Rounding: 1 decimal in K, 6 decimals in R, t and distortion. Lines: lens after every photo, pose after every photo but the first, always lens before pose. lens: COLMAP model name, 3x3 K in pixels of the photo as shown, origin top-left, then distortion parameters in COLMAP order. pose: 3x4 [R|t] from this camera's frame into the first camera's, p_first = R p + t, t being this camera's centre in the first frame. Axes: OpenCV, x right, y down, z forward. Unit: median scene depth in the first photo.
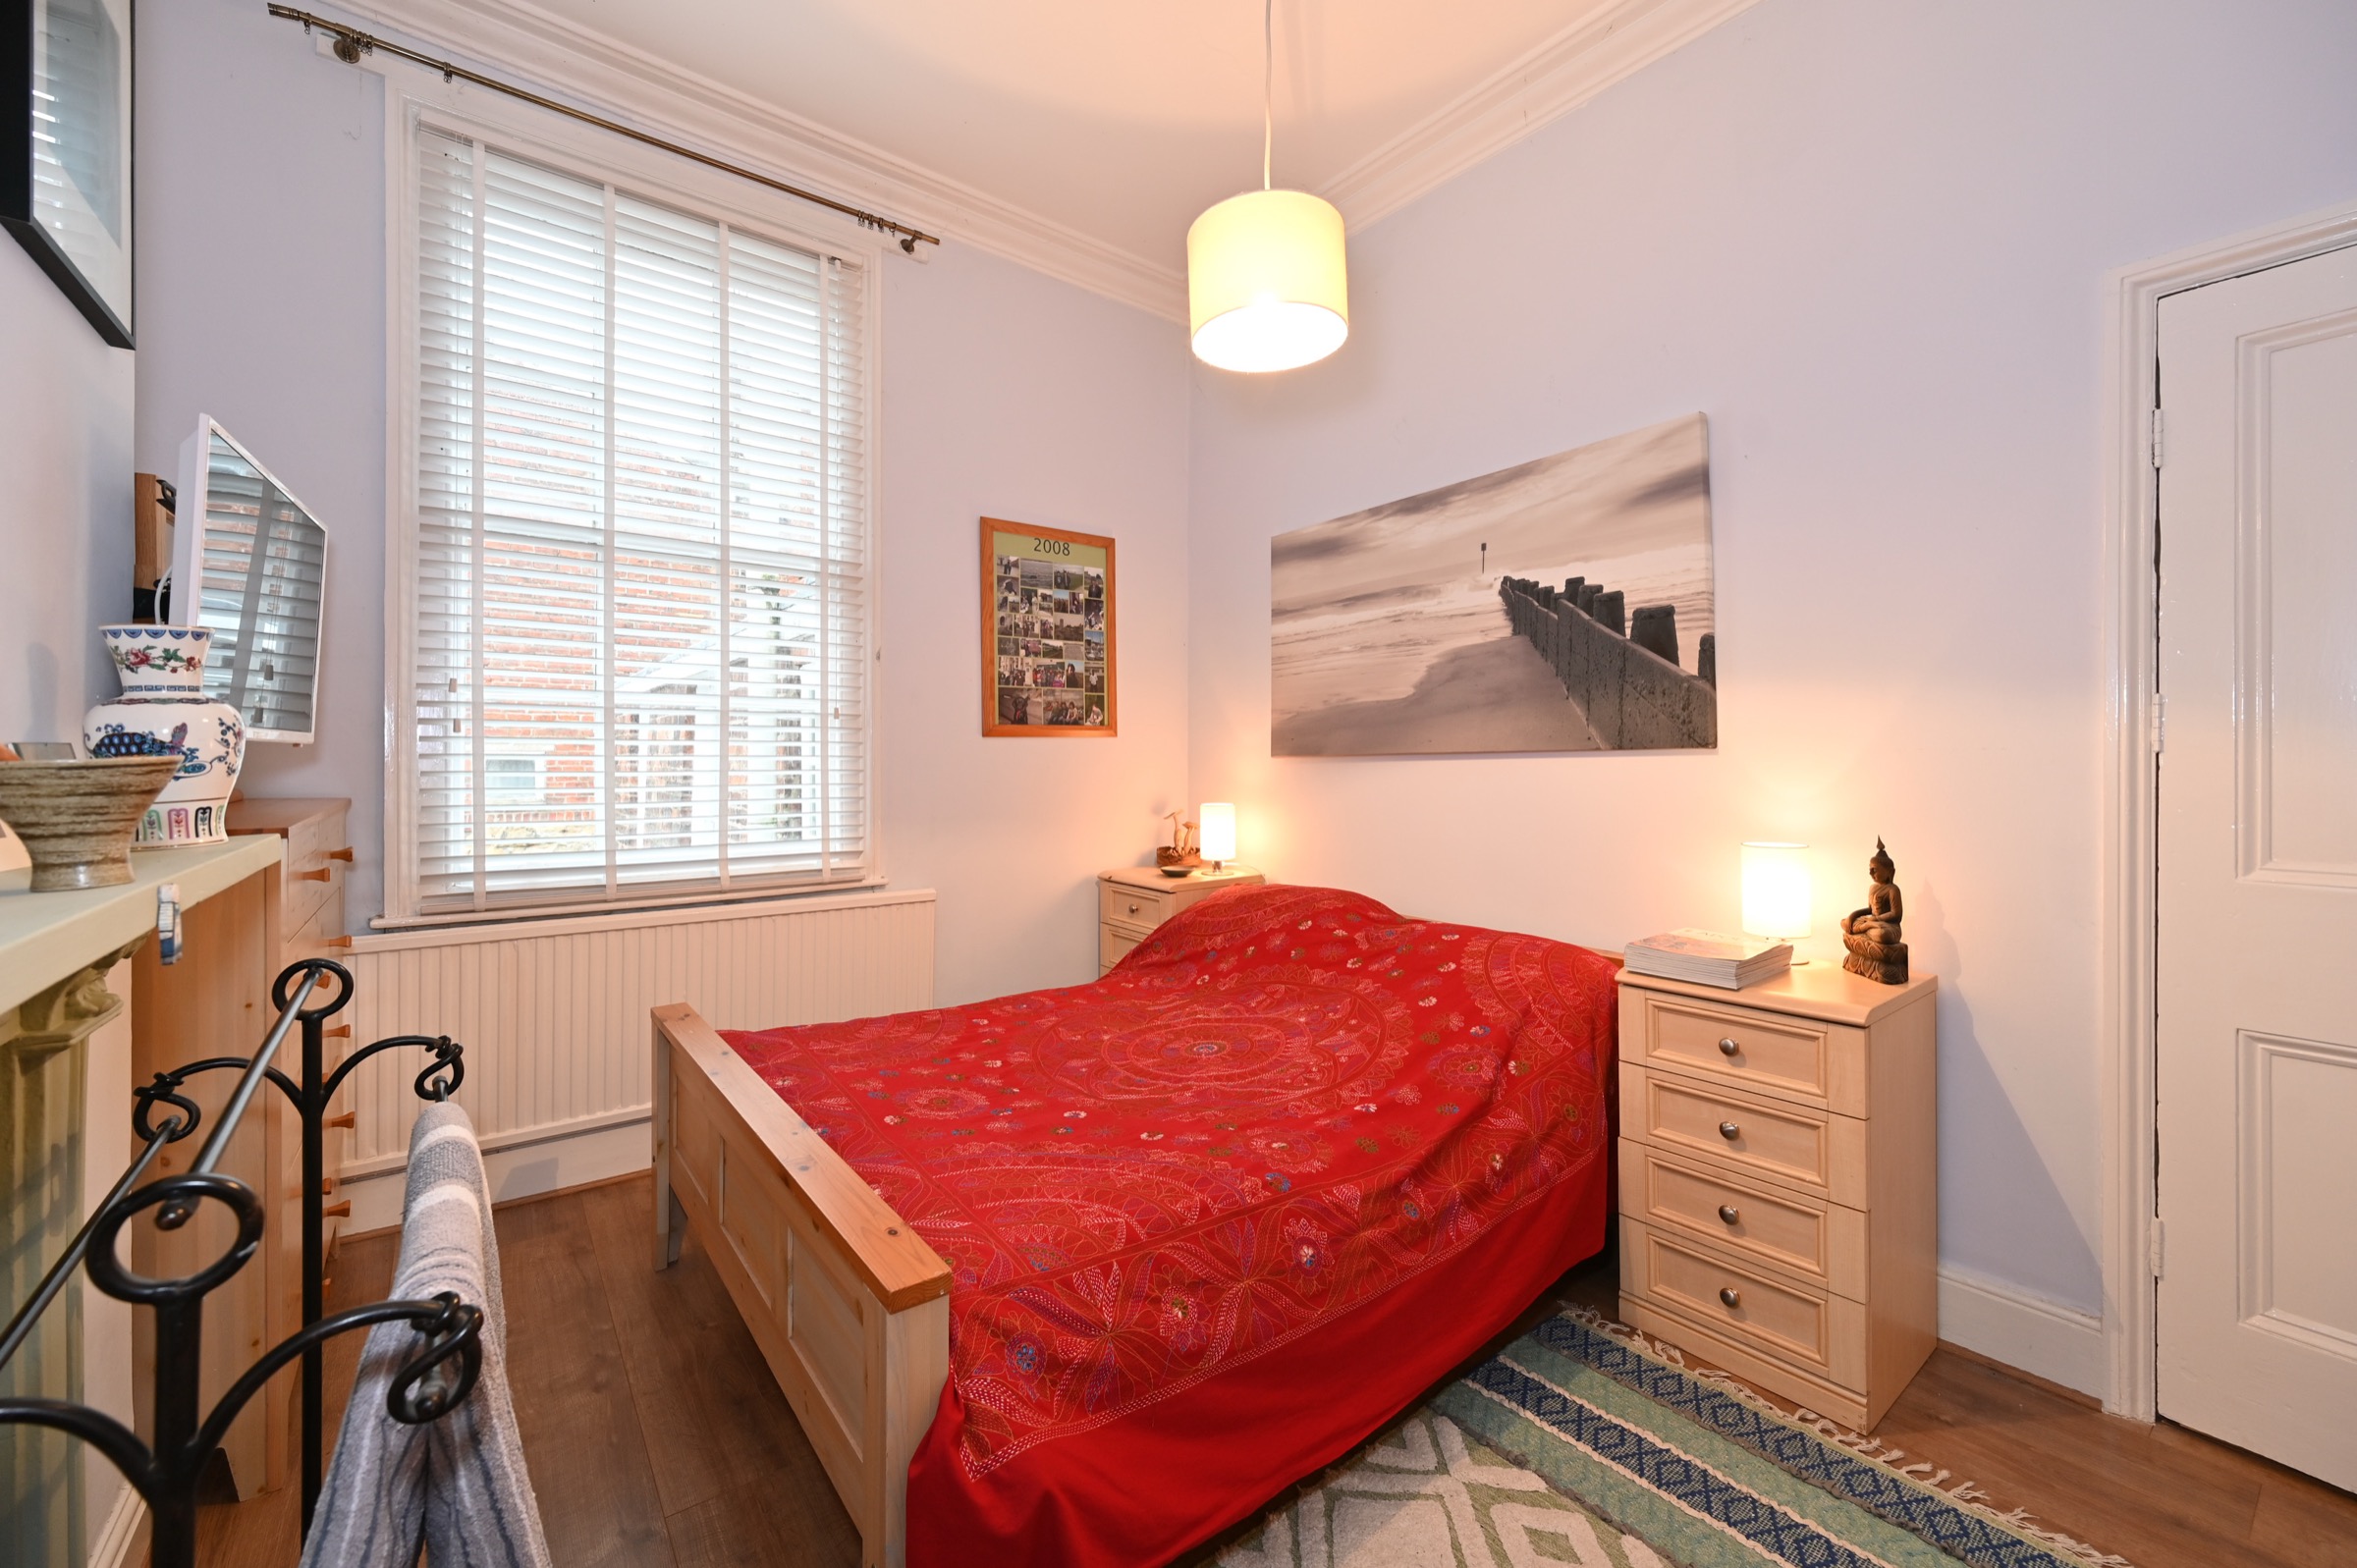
lens RADIAL K [[954.3, 0, 1179.3], [0, 954.3, 774.1], [0, 0, 1]] dist [-0.000281, -0.000085]
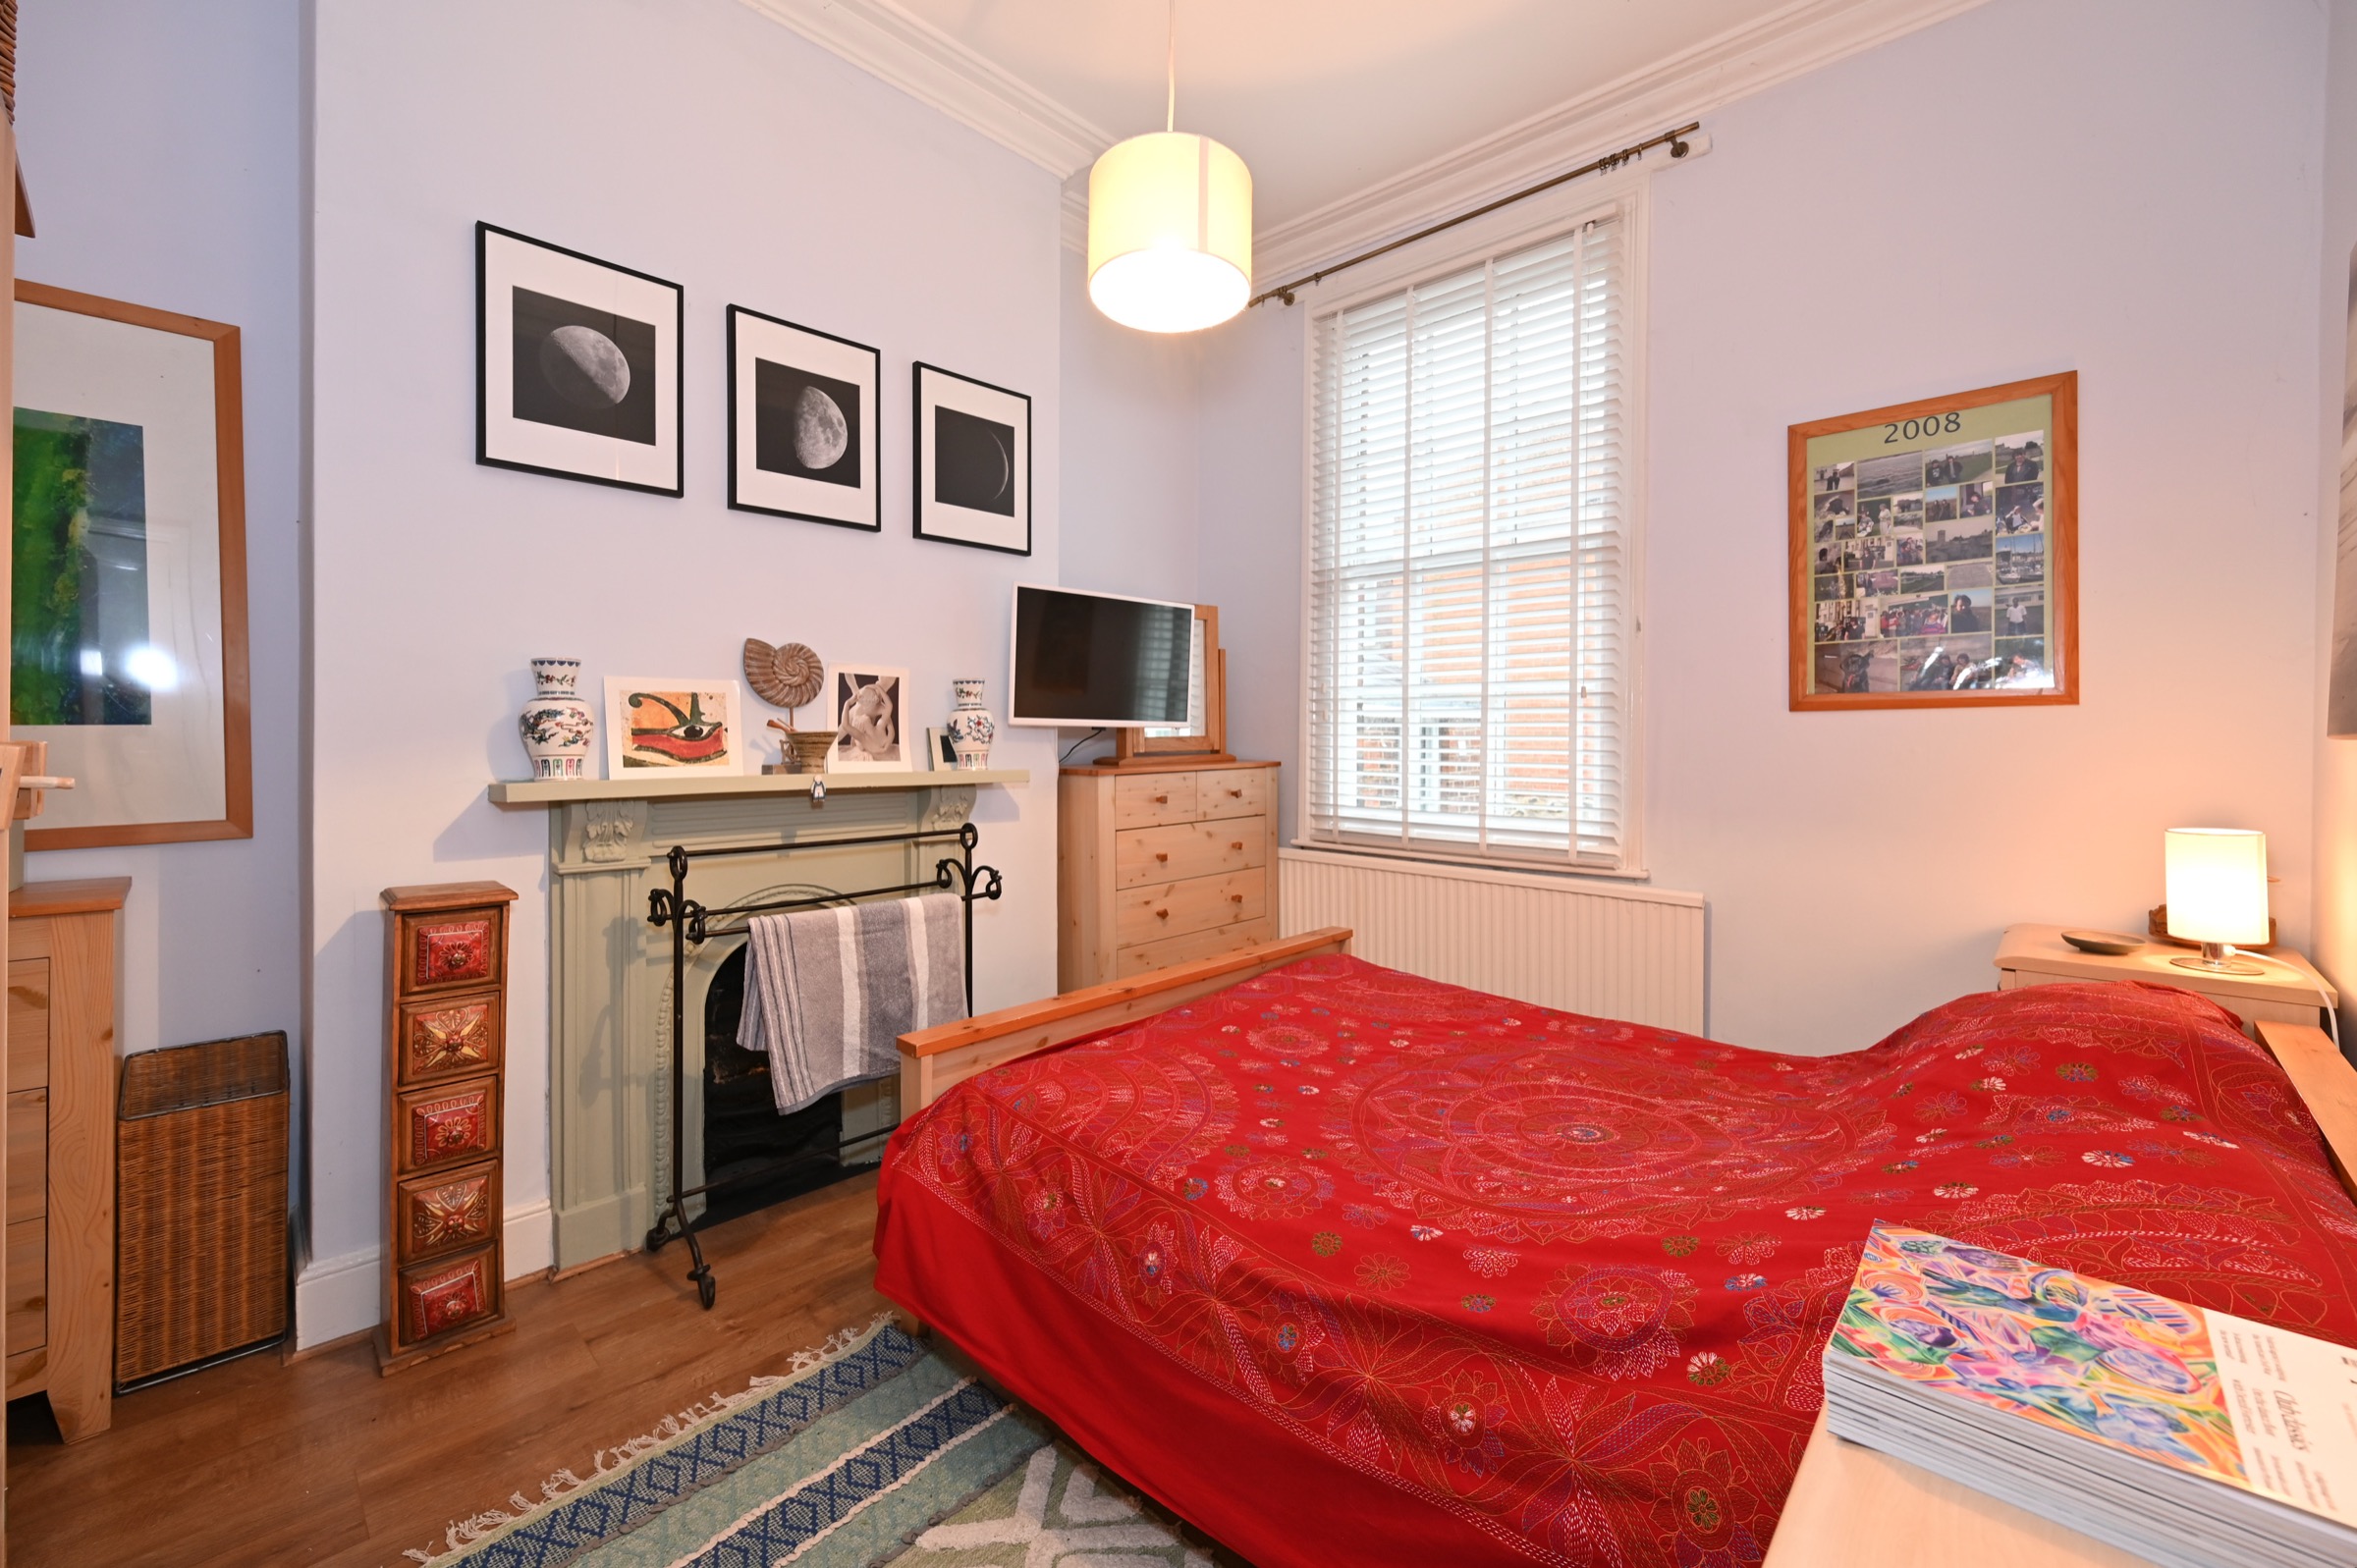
lens RADIAL K [[949.5, 0, 1180.6], [0, 949.5, 761.8], [0, 0, 1]] dist [-0.001921, -0.000349]
pose [[0.149893, 0.024361, -0.988402, 0.473870], [-0.023344, 0.999505, 0.021094, -0.003140], [0.988427, 0.019911, 0.150388, 0.397103]]
